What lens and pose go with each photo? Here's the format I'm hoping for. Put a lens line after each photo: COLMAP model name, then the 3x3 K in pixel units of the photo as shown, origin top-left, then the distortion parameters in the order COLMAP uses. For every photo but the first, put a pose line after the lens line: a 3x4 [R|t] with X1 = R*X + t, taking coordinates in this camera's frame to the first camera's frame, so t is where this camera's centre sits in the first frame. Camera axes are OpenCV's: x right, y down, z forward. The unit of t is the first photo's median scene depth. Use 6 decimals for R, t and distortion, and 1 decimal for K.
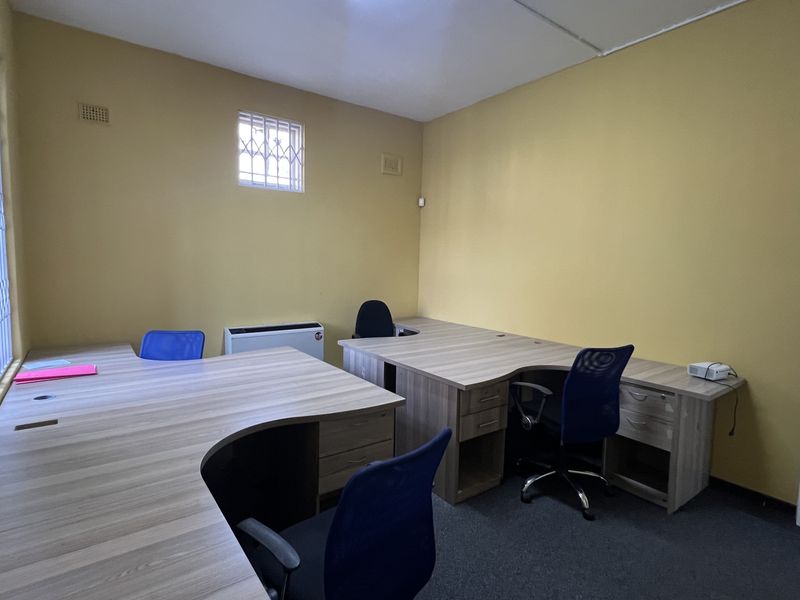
lens RADIAL K [[427.9, 0, 400.0], [0, 427.9, 300.0], [0, 0, 1]] dist [-0.010084, 0.002609]
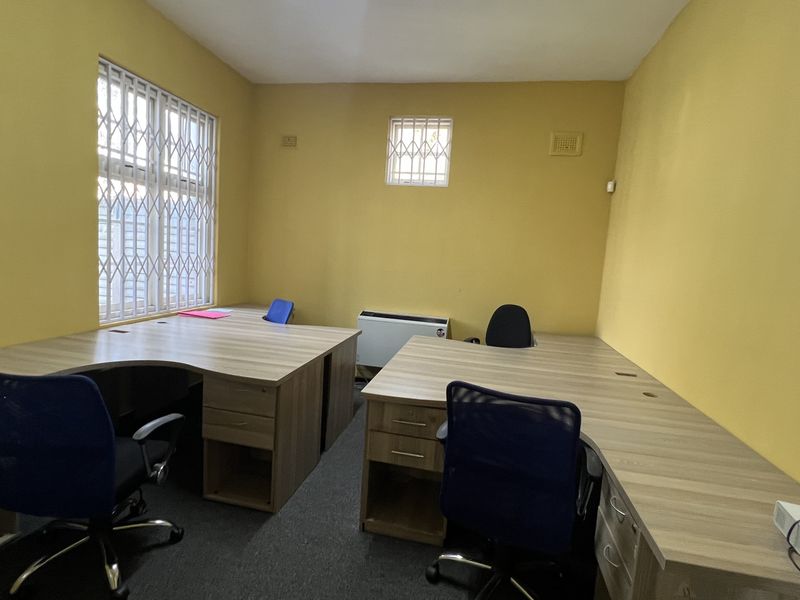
lens RADIAL K [[427.9, 0, 400.0], [0, 427.9, 300.0], [0, 0, 1]] dist [-0.010084, 0.002609]
pose [[0.665733, 0.105243, -0.738731, 0.495422], [-0.121591, 0.992072, 0.031759, -0.009827], [0.736217, 0.068680, 0.673251, 0.292539]]
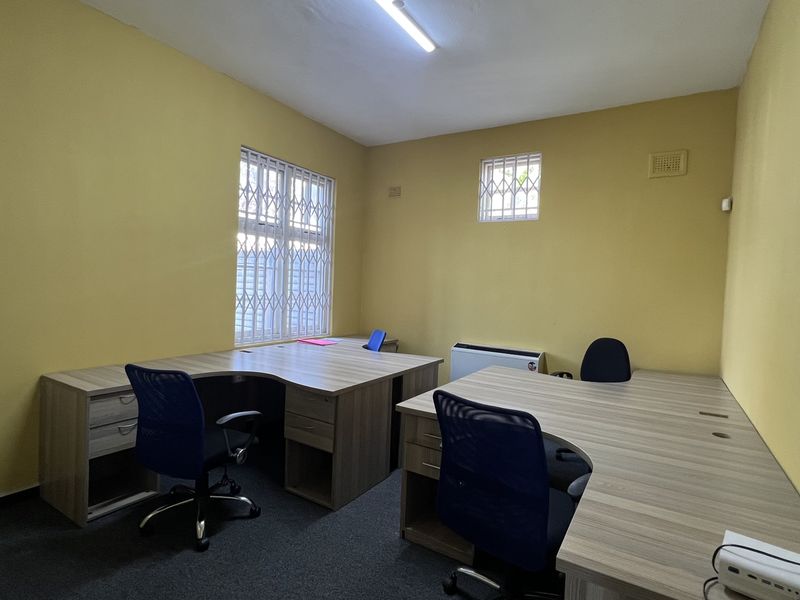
lens RADIAL K [[431.5, 0, 400.0], [0, 431.5, 300.0], [0, 0, 1]] dist [-0.005513, -0.001279]
pose [[0.366870, 0.026044, -0.929907, 0.638596], [-0.119339, 0.992666, -0.019281, -0.008857], [0.922586, 0.118048, 0.367288, 0.385648]]
